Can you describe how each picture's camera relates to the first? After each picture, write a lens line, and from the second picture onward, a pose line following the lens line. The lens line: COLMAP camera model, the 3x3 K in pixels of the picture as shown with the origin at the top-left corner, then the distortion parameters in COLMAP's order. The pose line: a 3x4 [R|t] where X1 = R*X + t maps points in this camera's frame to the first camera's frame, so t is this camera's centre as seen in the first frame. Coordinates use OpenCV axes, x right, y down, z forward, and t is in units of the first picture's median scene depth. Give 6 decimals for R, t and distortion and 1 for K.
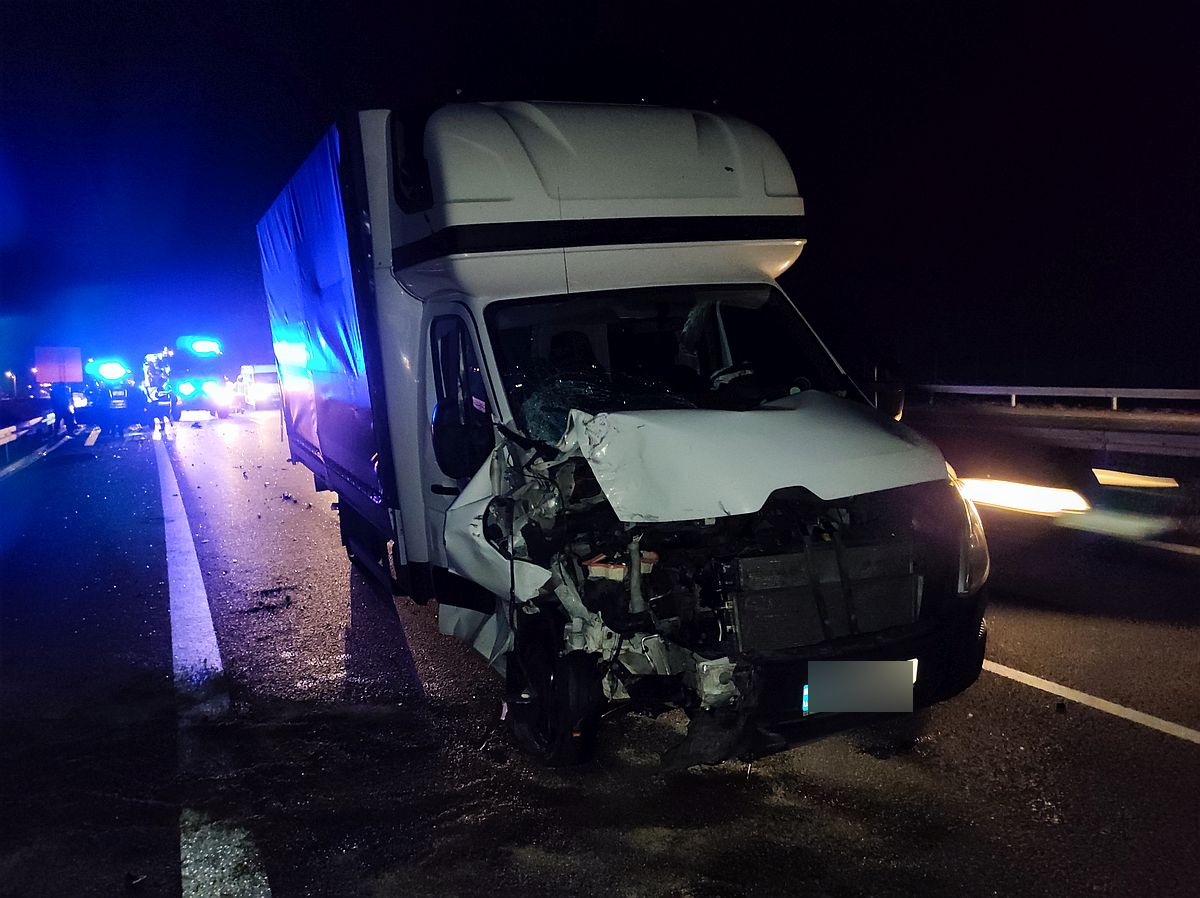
lens RADIAL K [[876.5, 0, 598.5], [0, 876.5, 448.6], [0, 0, 1]] dist [0.059656, -0.064711]
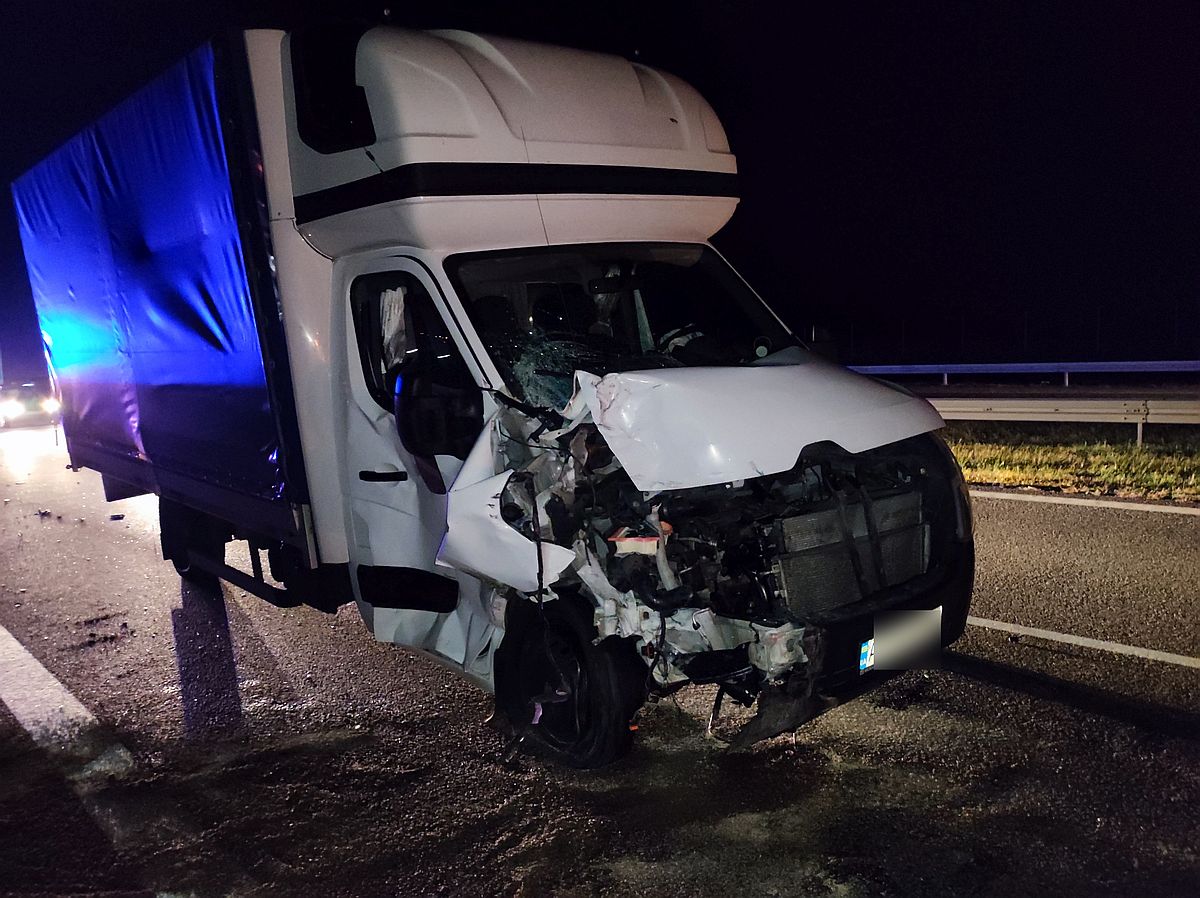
lens RADIAL K [[876.5, 0, 598.5], [0, 876.5, 448.6], [0, 0, 1]] dist [0.059656, -0.064711]
pose [[0.959251, -0.054063, 0.277334, -0.269483], [0.051453, 0.998536, 0.016686, 0.021499], [-0.277830, -0.001737, 0.960629, 0.135060]]
